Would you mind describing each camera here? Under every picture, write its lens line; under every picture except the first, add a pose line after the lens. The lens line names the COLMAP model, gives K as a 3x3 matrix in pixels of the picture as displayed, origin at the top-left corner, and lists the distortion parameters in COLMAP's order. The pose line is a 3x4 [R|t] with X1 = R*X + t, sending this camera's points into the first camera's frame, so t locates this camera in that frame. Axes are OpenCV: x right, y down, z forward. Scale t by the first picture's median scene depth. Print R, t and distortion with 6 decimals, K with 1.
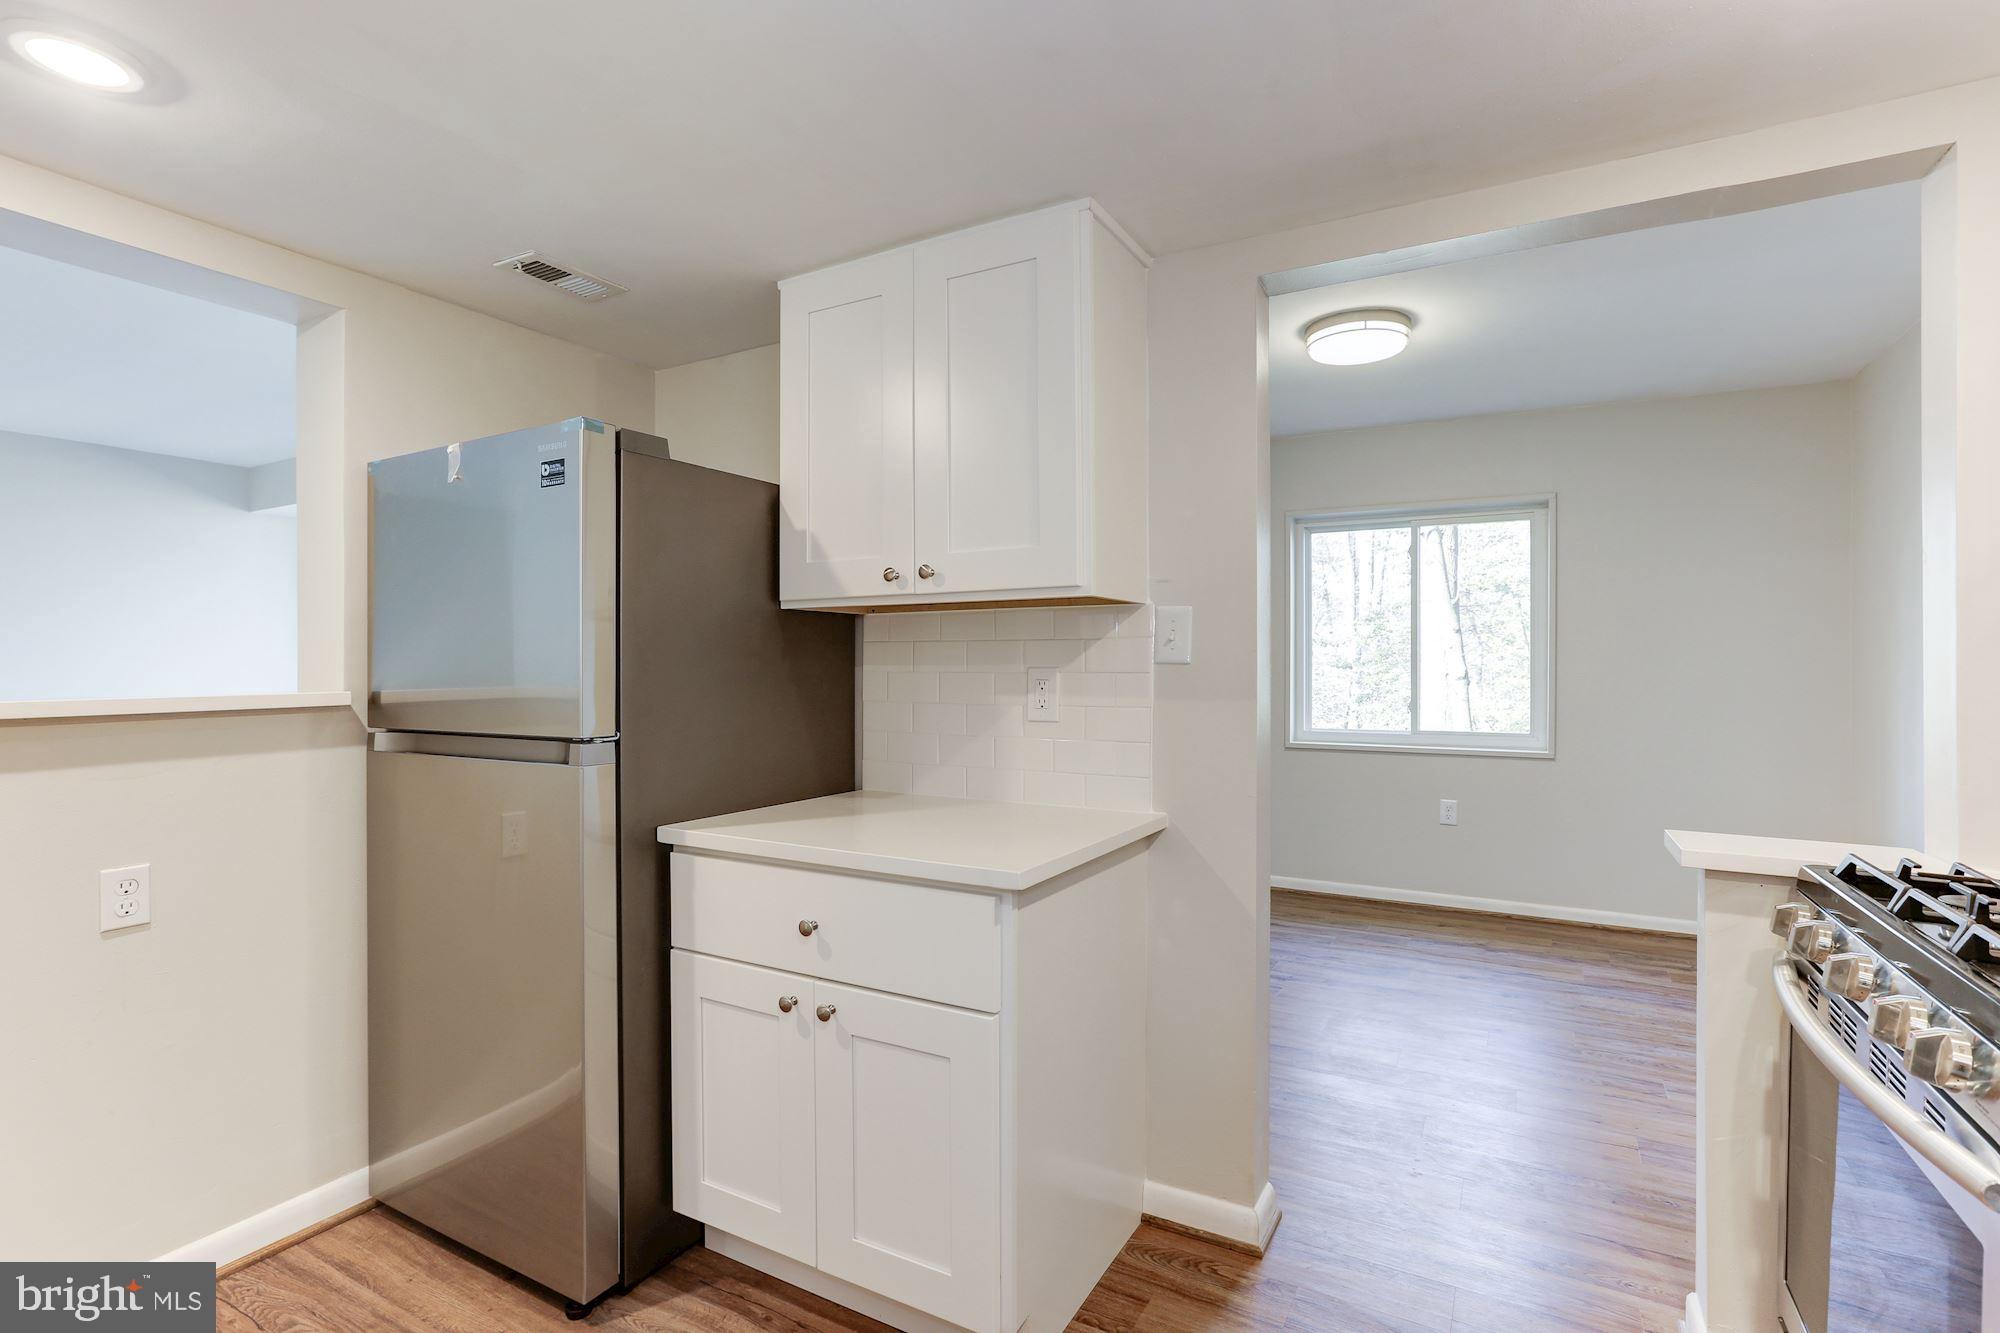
lens RADIAL K [[910.6, 0, 1004.9], [0, 910.6, 667.4], [0, 0, 1]] dist [-0.001100, 0.006130]
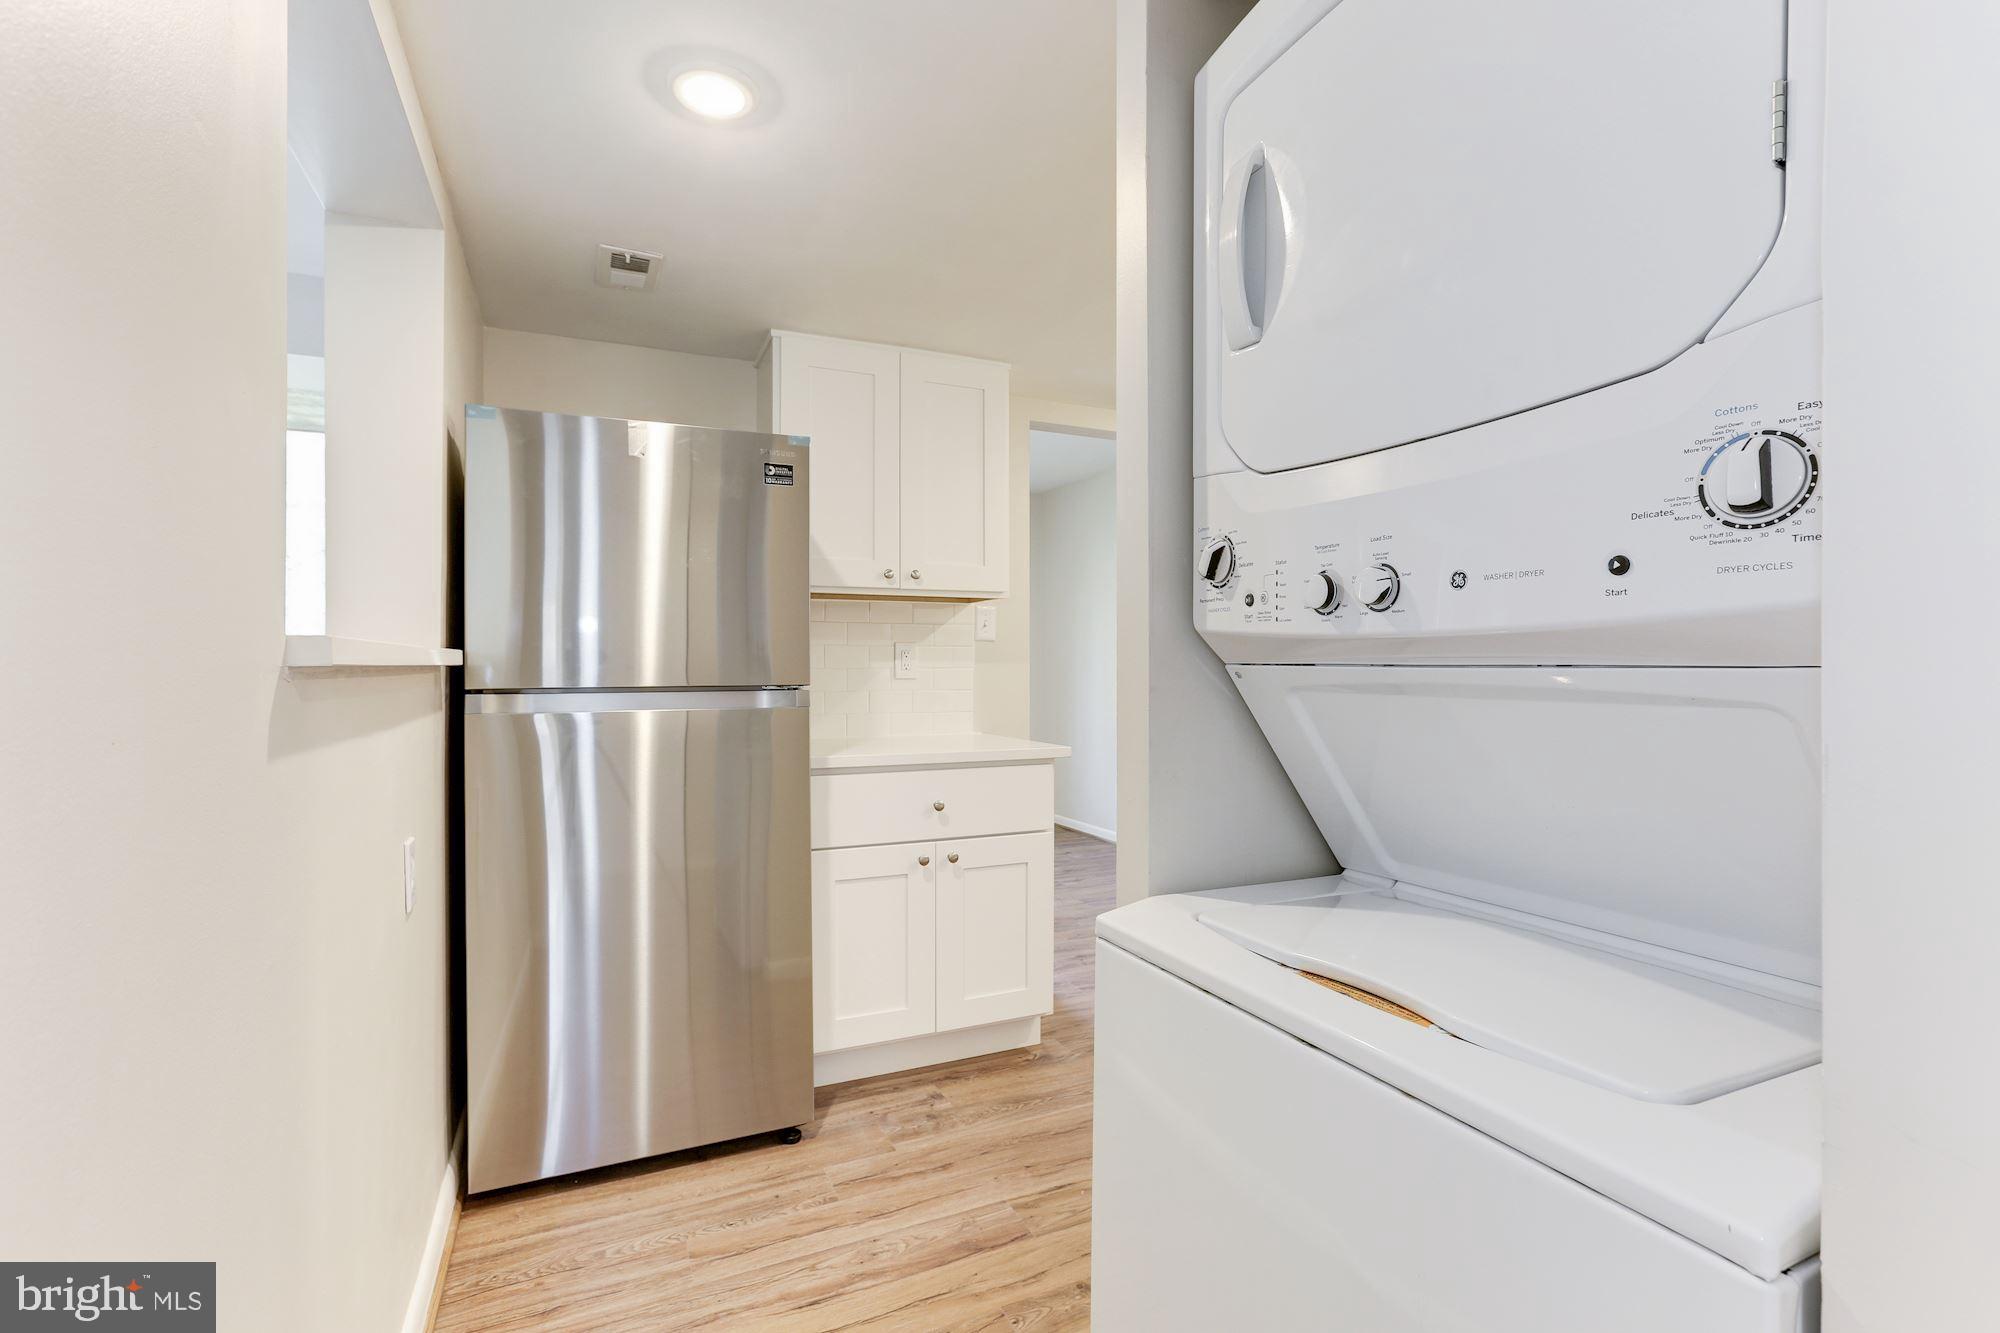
lens RADIAL K [[910.6, 0, 991.8], [0, 910.6, 658.5], [0, 0, 1]] dist [-0.001100, 0.006130]
pose [[0.593274, 0.007873, 0.804962, -1.127650], [0.002259, 0.999932, -0.011444, 0.046442], [-0.804997, 0.008607, 0.593216, 0.019576]]
